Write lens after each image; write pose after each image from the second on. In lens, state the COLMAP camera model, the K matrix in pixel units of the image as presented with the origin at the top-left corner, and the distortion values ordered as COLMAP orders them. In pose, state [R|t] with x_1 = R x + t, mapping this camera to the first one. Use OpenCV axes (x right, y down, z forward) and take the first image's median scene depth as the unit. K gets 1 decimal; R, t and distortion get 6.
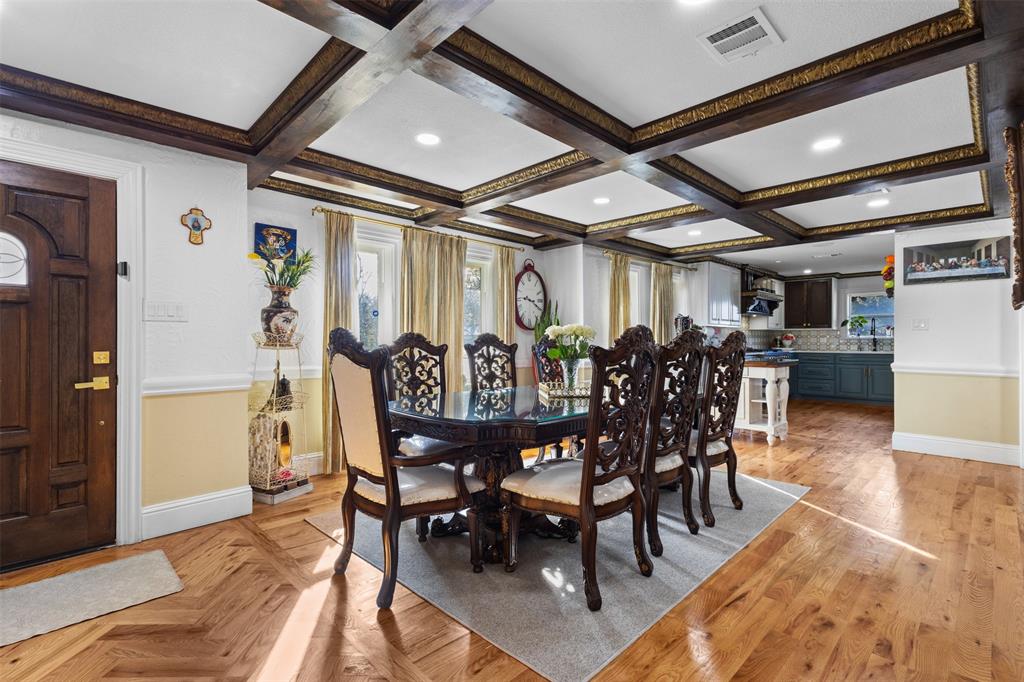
lens RADIAL K [[472.8, 0, 510.4], [0, 472.8, 342.3], [0, 0, 1]] dist [0.002593, 0.001119]
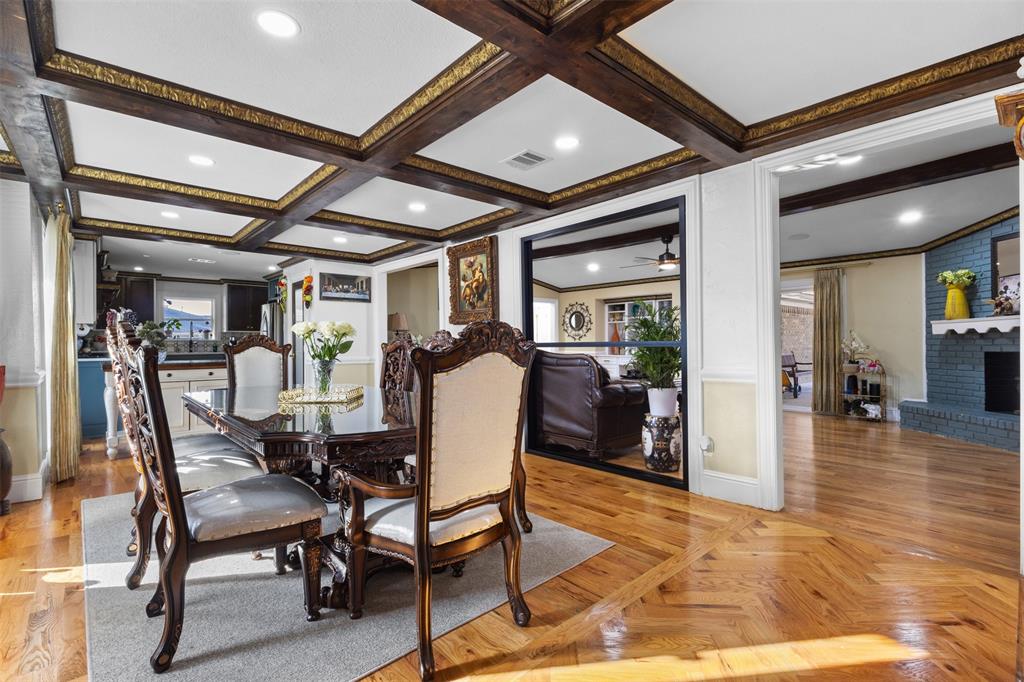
lens RADIAL K [[472.8, 0, 507.1], [0, 472.8, 340.2], [0, 0, 1]] dist [0.002593, 0.001119]
pose [[0.048419, 0.003318, 0.998822, -0.697018], [0.009542, 0.999947, -0.003784, 0.005609], [-0.998782, 0.009714, 0.048385, 0.571073]]
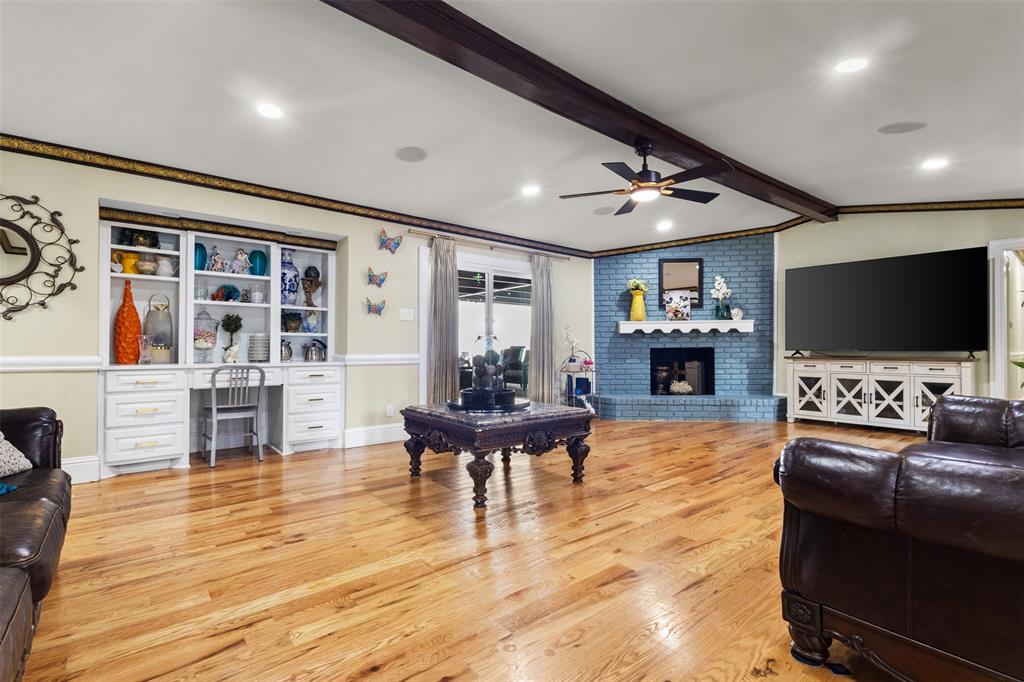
lens RADIAL K [[472.8, 0, 515.9], [0, 472.8, 344.1], [0, 0, 1]] dist [0.002593, 0.001119]
pose [[-0.997051, -0.004799, 0.076588, 1.375851], [-0.004905, 0.999987, -0.001200, 0.041739], [-0.076581, -0.001572, -0.997062, 1.075795]]
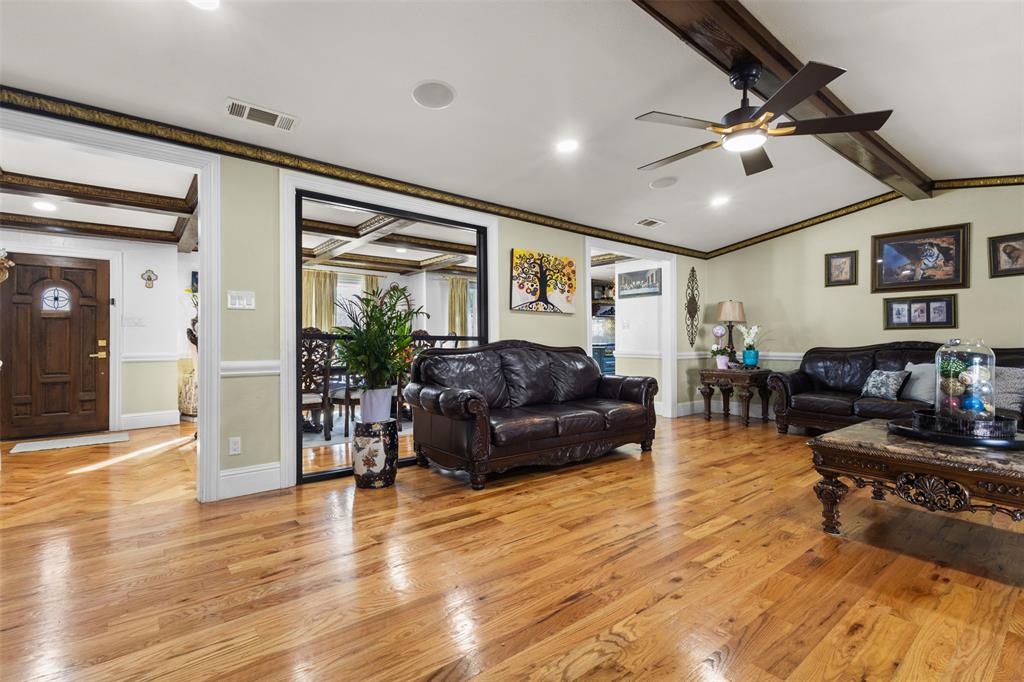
lens RADIAL K [[472.8, 0, 508.7], [0, 472.8, 341.9], [0, 0, 1]] dist [0.002593, 0.001119]
pose [[0.996156, -0.002120, -0.087569, 0.871485], [0.001842, 0.999993, -0.003245, 0.027574], [0.087575, 0.003071, 0.996153, -0.735728]]
